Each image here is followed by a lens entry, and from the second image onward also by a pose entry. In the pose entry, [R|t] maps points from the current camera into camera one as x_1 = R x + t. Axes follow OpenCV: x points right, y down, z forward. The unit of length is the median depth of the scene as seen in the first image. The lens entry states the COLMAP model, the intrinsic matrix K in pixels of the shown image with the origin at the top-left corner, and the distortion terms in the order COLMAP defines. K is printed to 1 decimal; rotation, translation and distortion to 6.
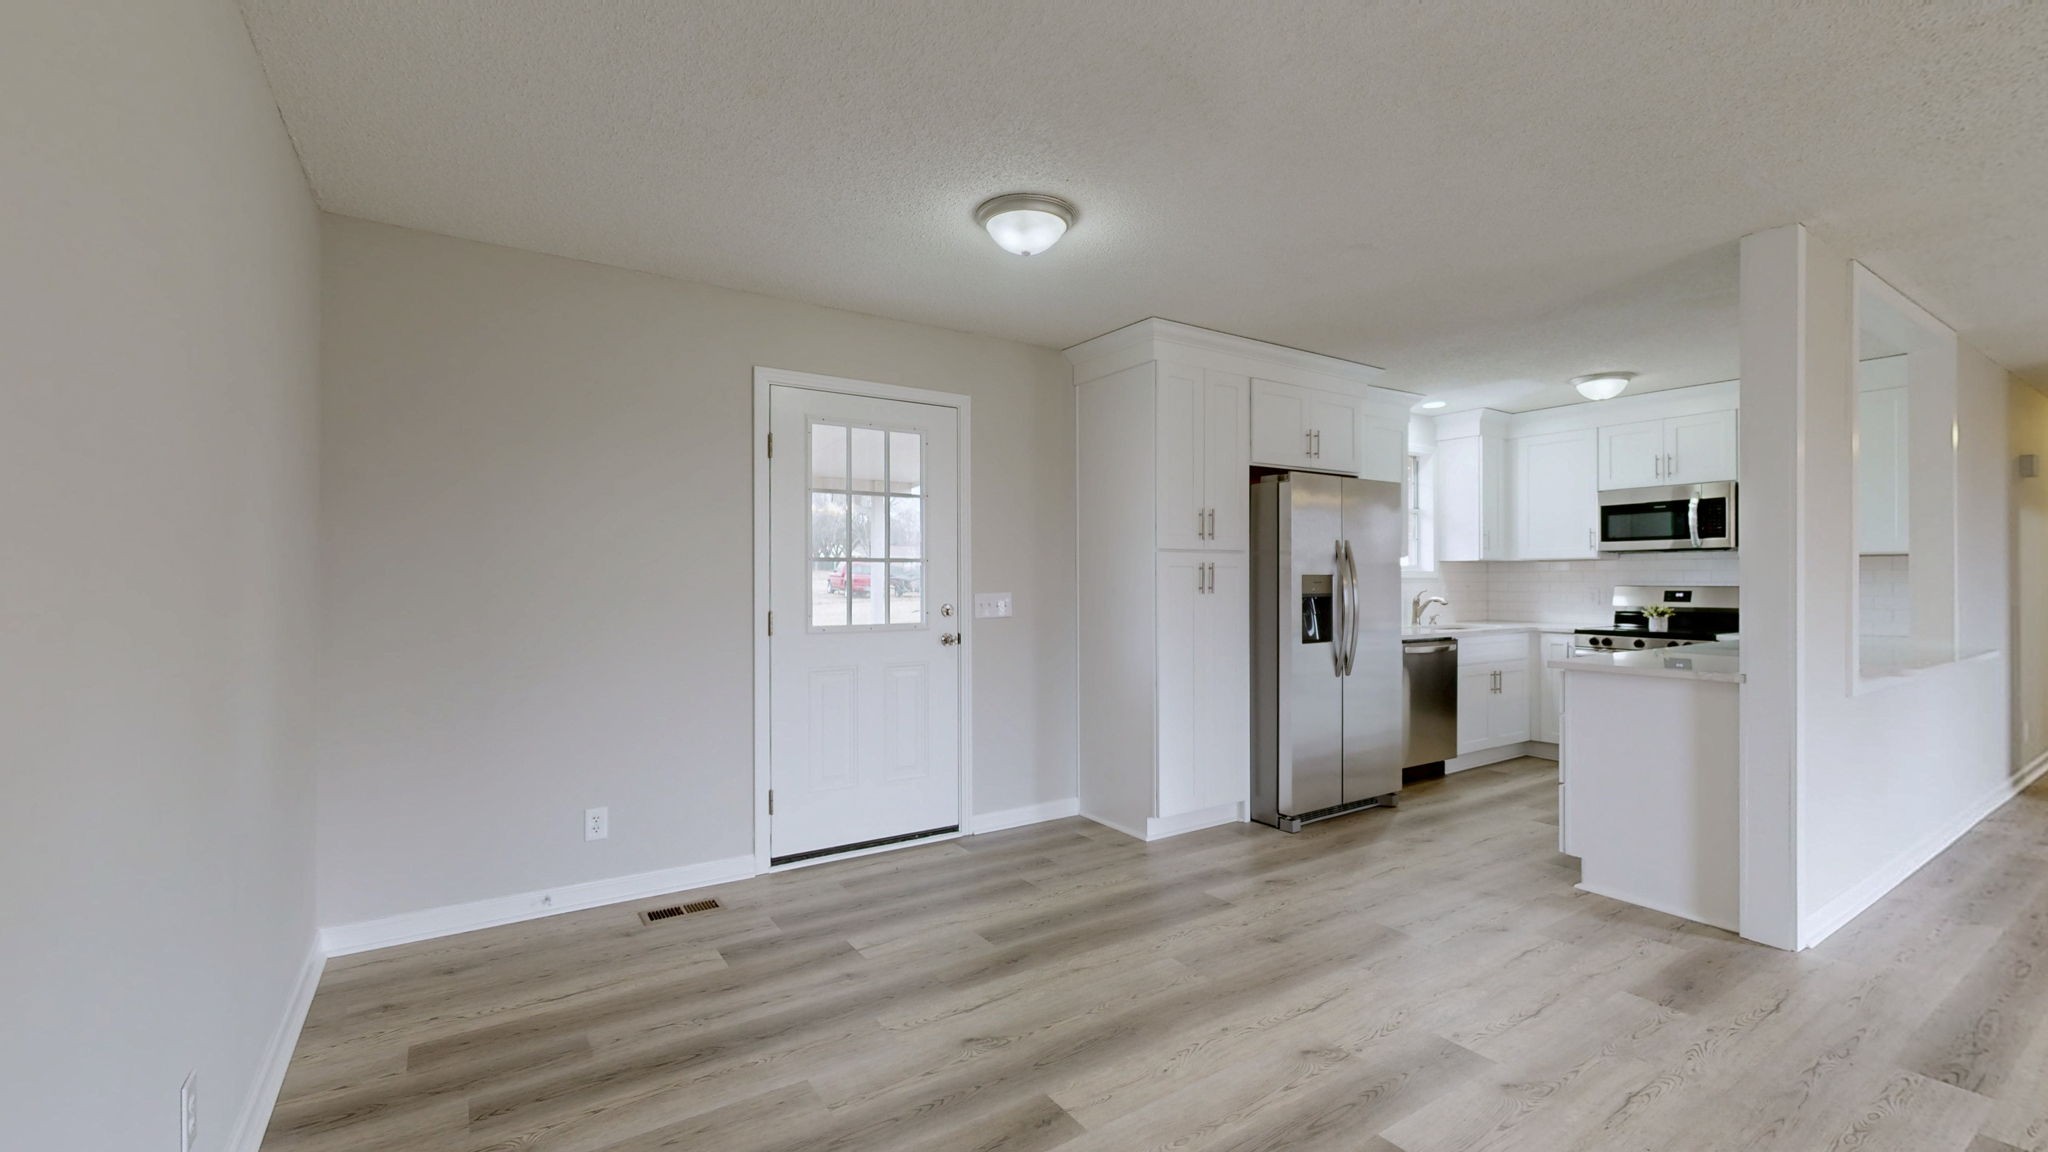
lens RADIAL K [[853.3, 0, 1035.1], [0, 853.3, 583.5], [0, 0, 1]] dist [0.003913, -0.001257]
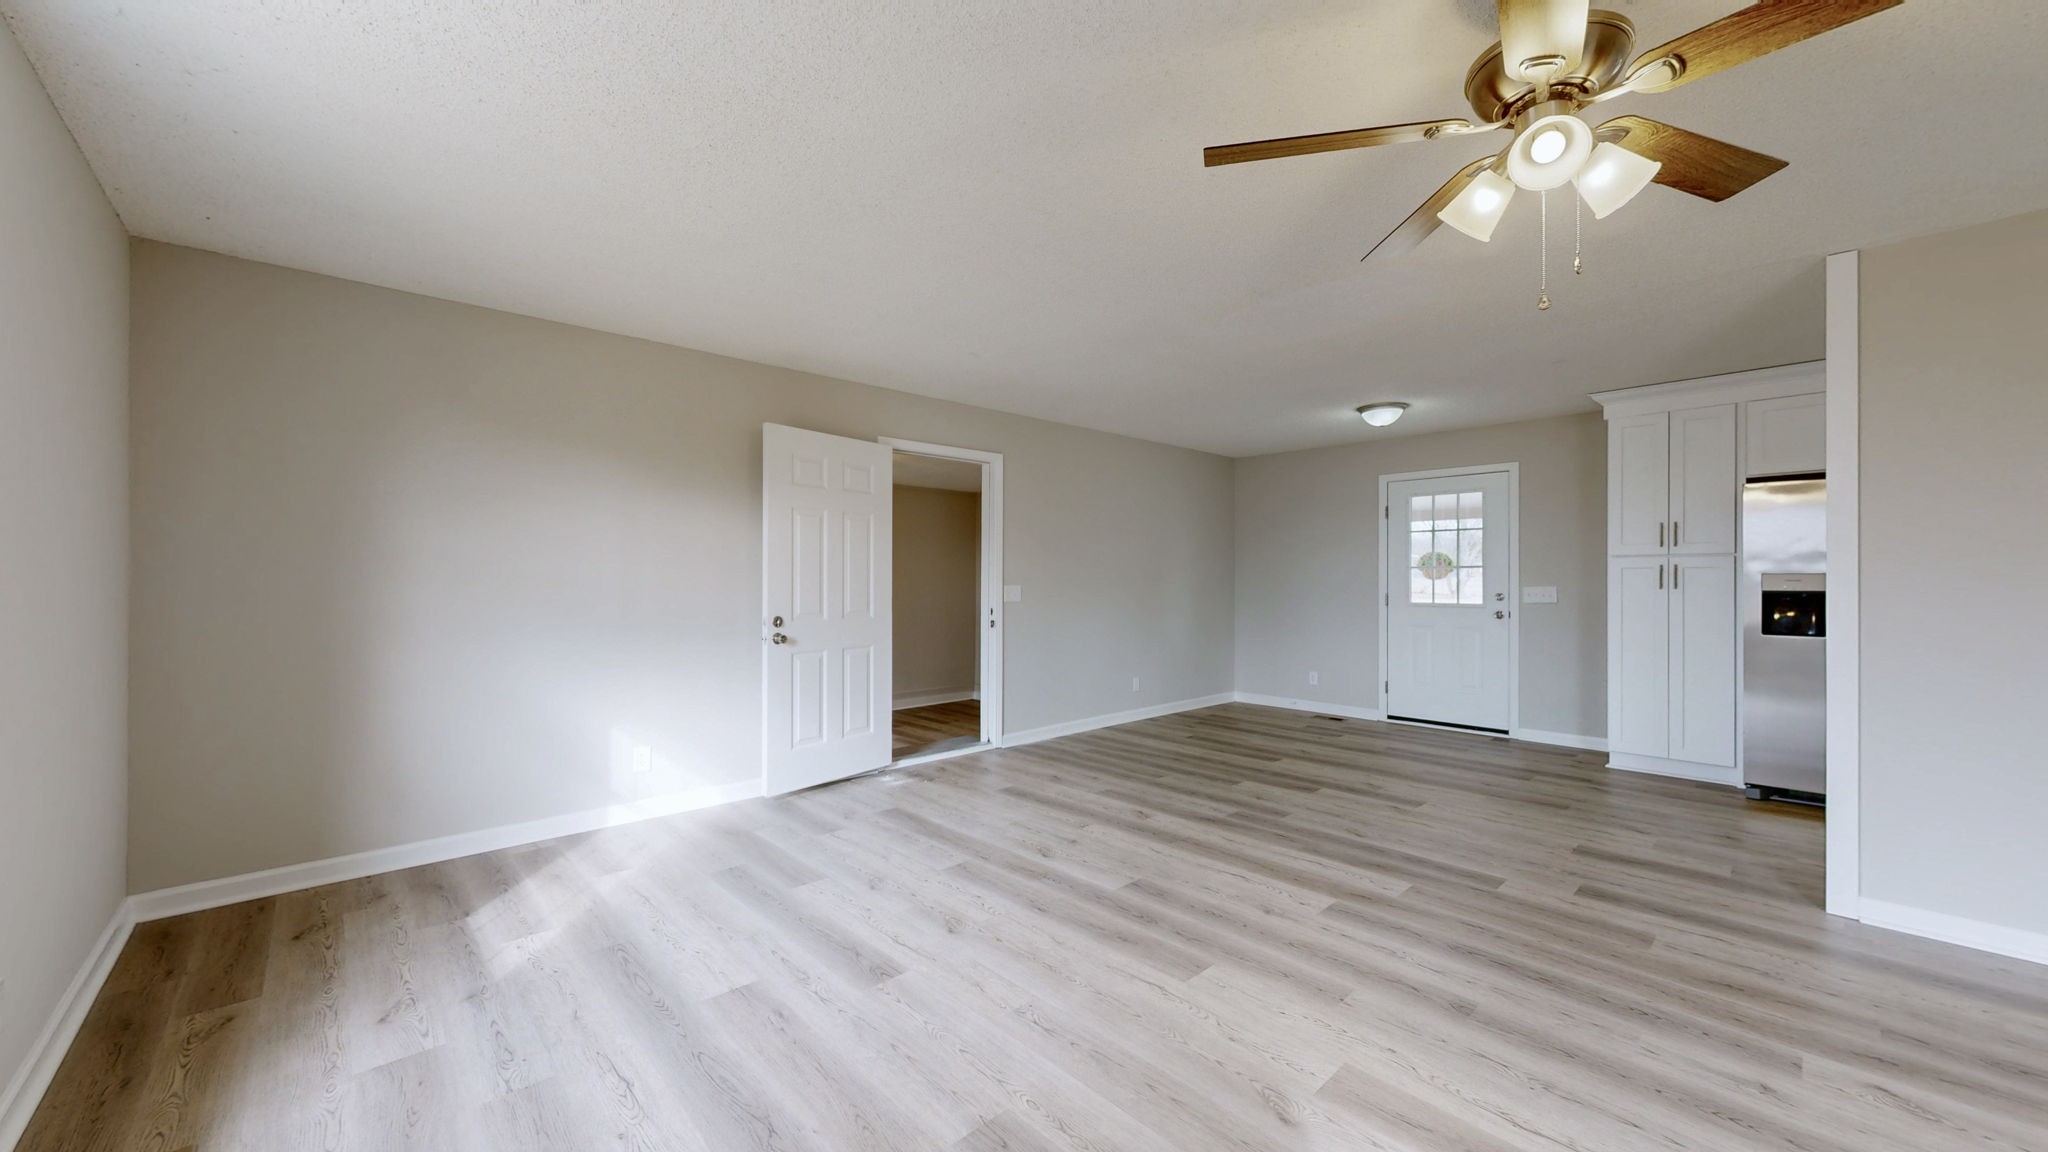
lens RADIAL K [[748.7, 0, 1016.9], [0, 748.7, 577.8], [0, 0, 1]] dist [-0.000227, 0.000661]
pose [[0.155067, -0.000577, -0.987904, 0.898767], [-0.005893, 0.999981, -0.001509, 0.001827], [0.987886, 0.006055, 0.155061, -0.103489]]
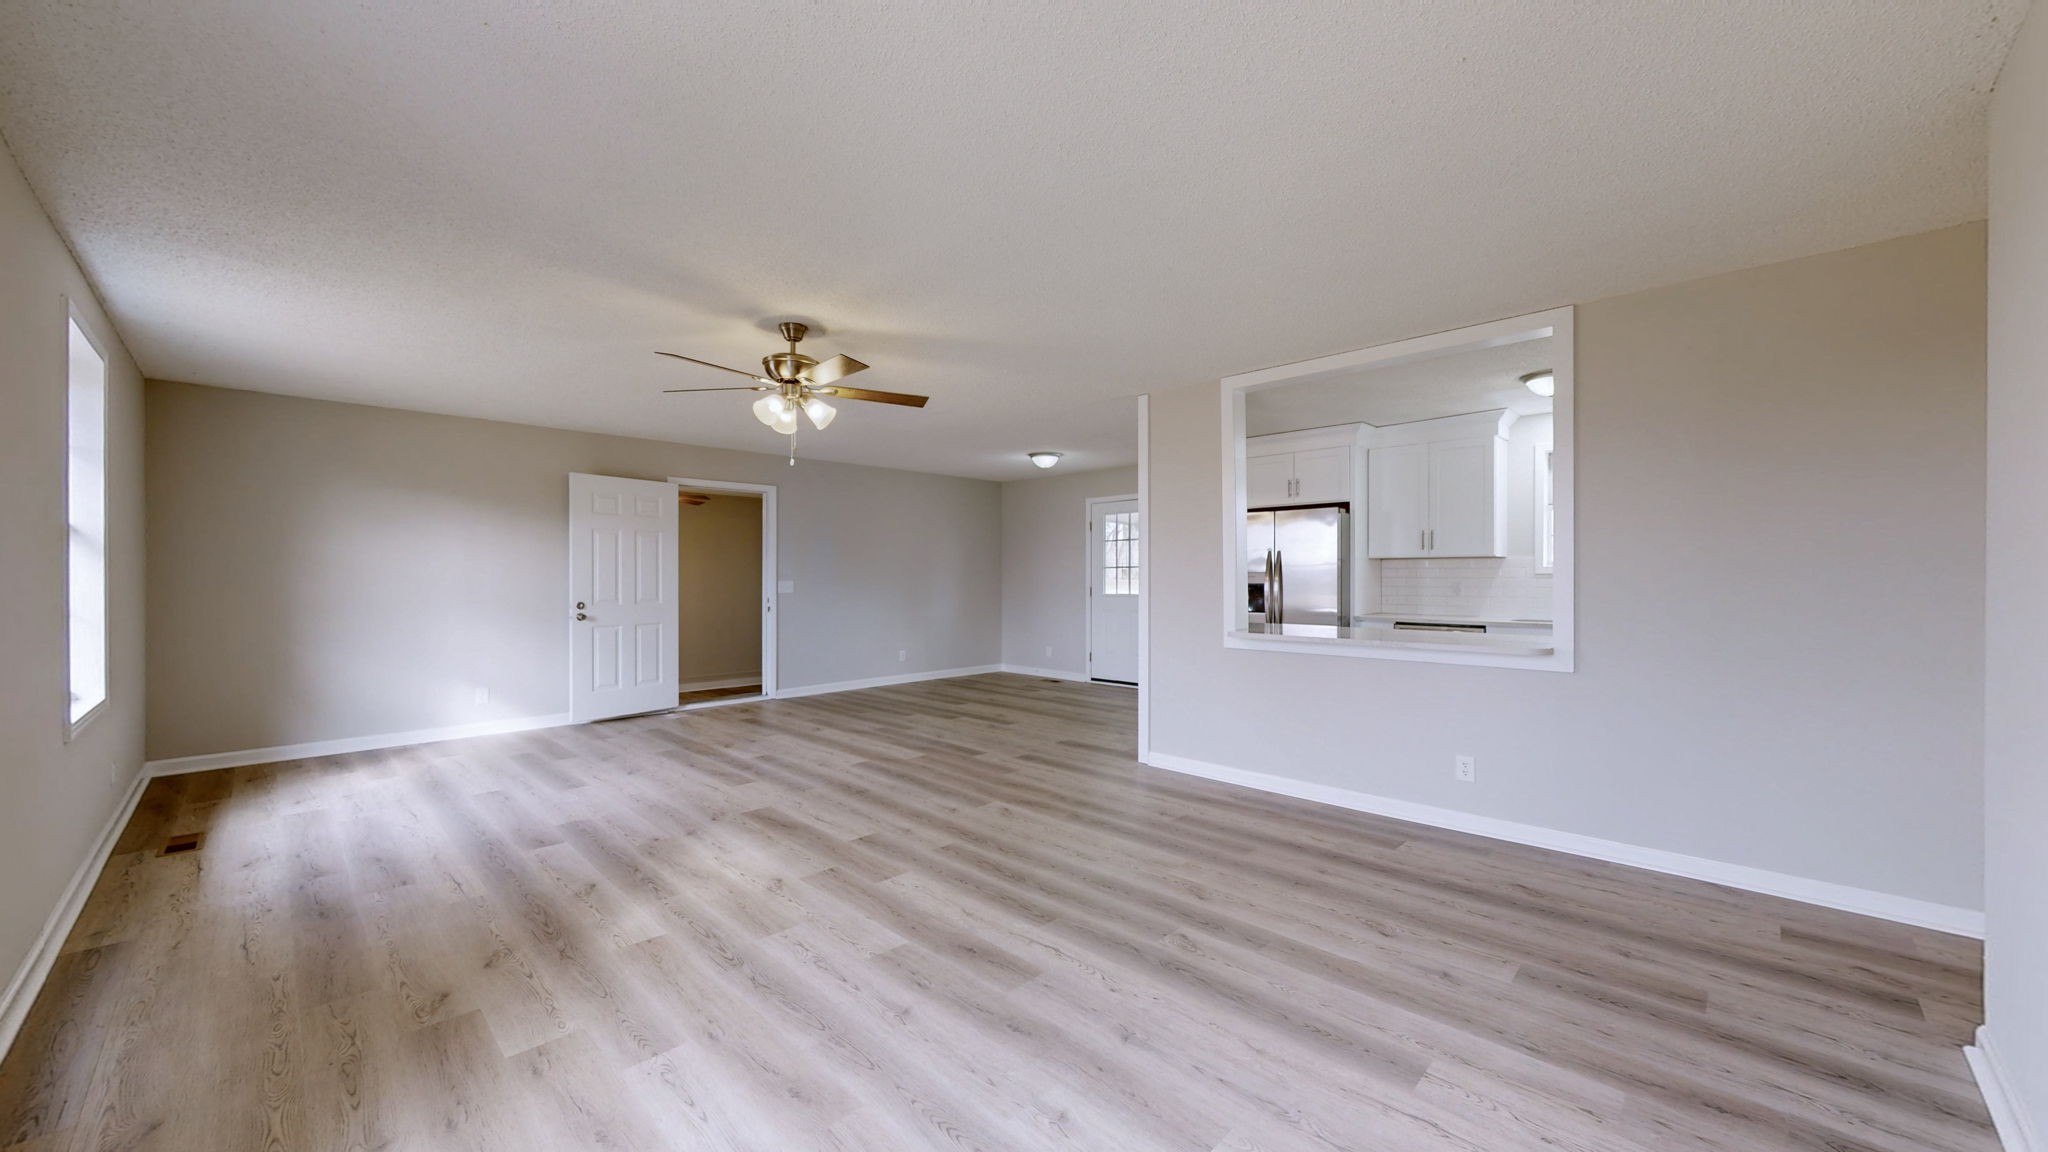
lens RADIAL K [[748.7, 0, 1011.9], [0, 748.7, 577.6], [0, 0, 1]] dist [-0.000227, 0.000661]
pose [[0.194890, 0.002291, -0.980823, 1.349401], [-0.003952, 0.999991, 0.001551, -0.000189], [0.980817, 0.003574, 0.194897, 0.195242]]
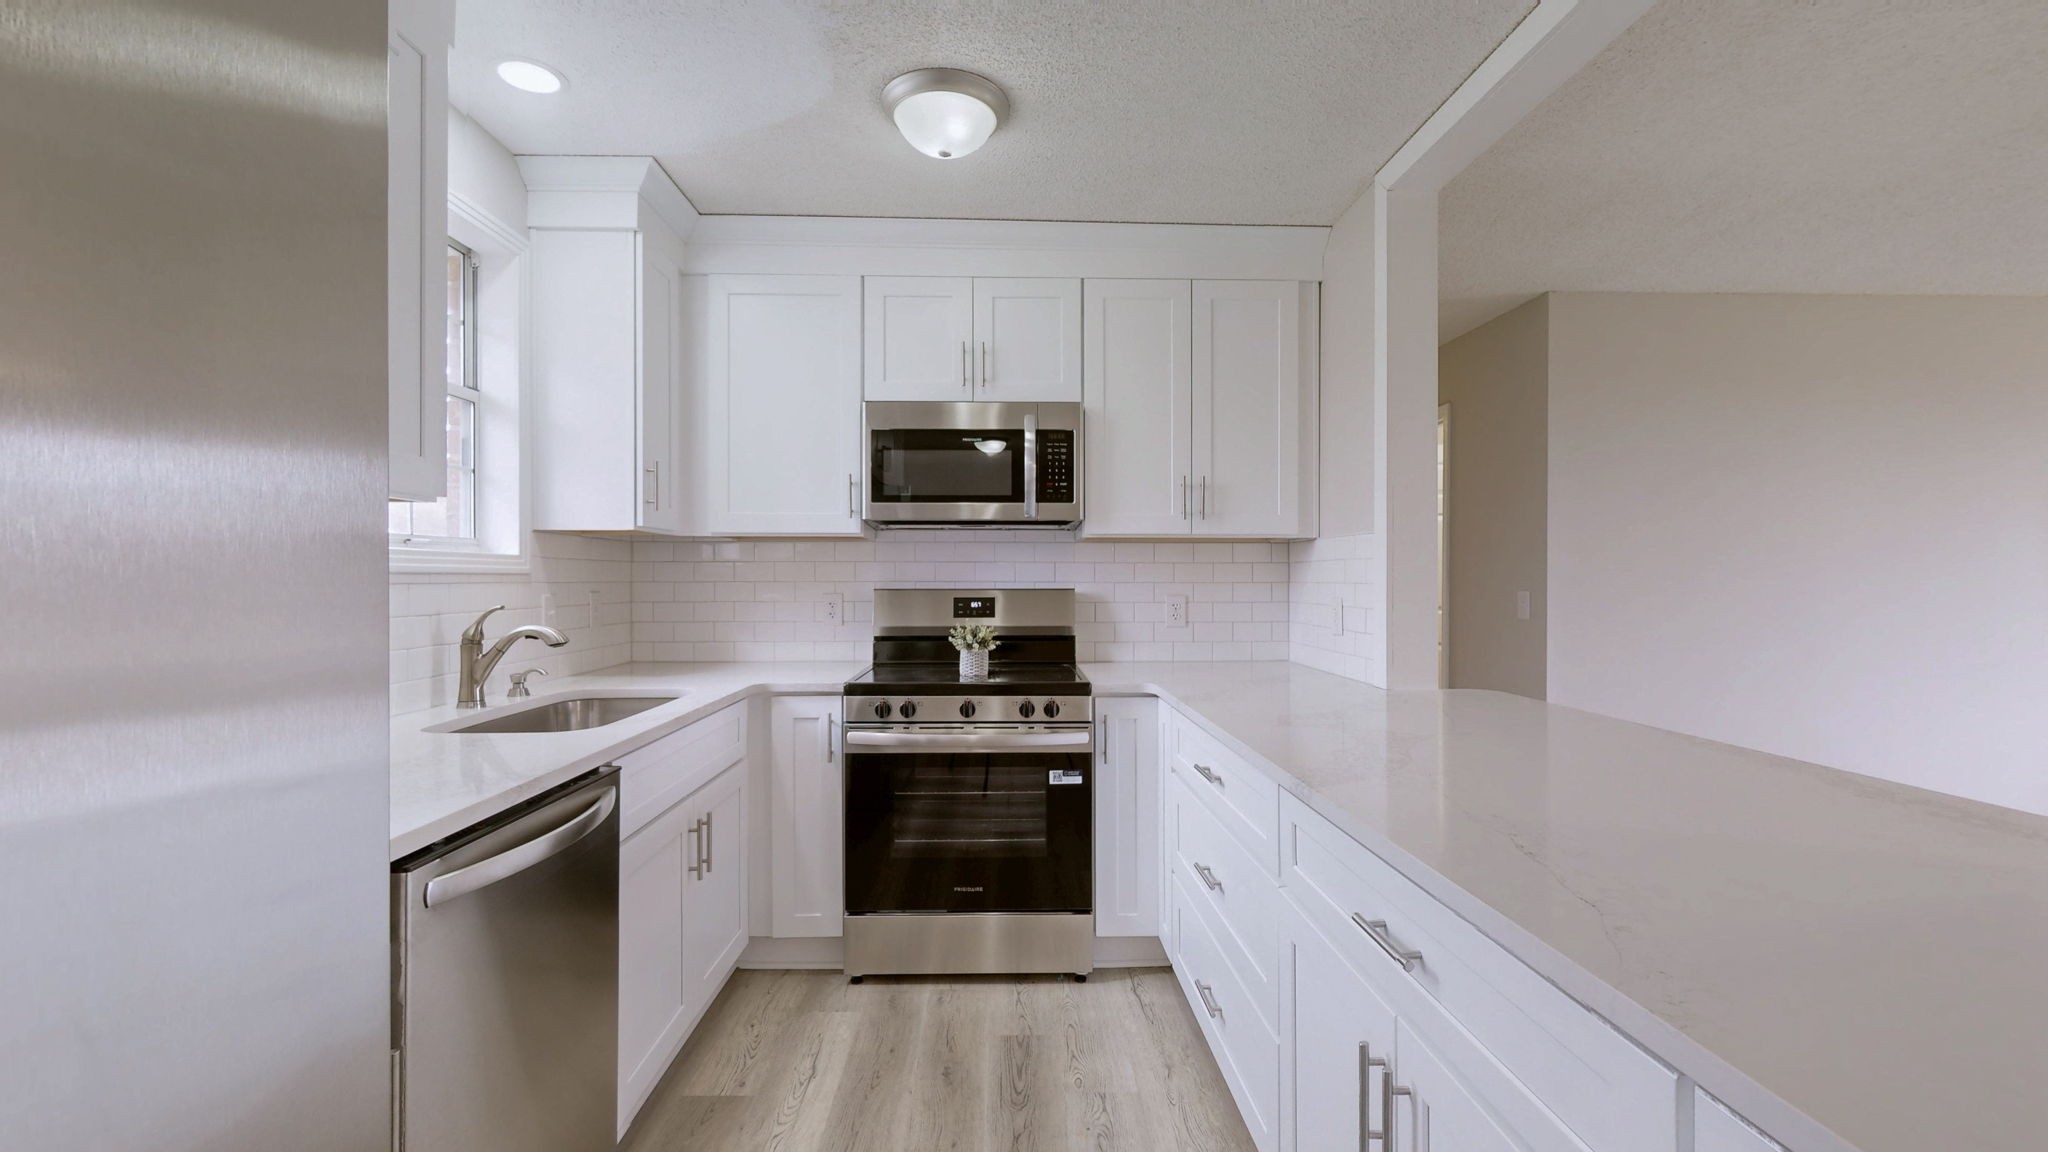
lens RADIAL K [[853.3, 0, 1021.7], [0, 853.3, 575.5], [0, 0, 1]] dist [0.003913, -0.001257]
pose [[0.537300, 0.002778, 0.843387, 0.310697], [0.000107, 0.999994, -0.003362, -0.004217], [-0.843391, 0.001896, 0.537296, 0.710523]]
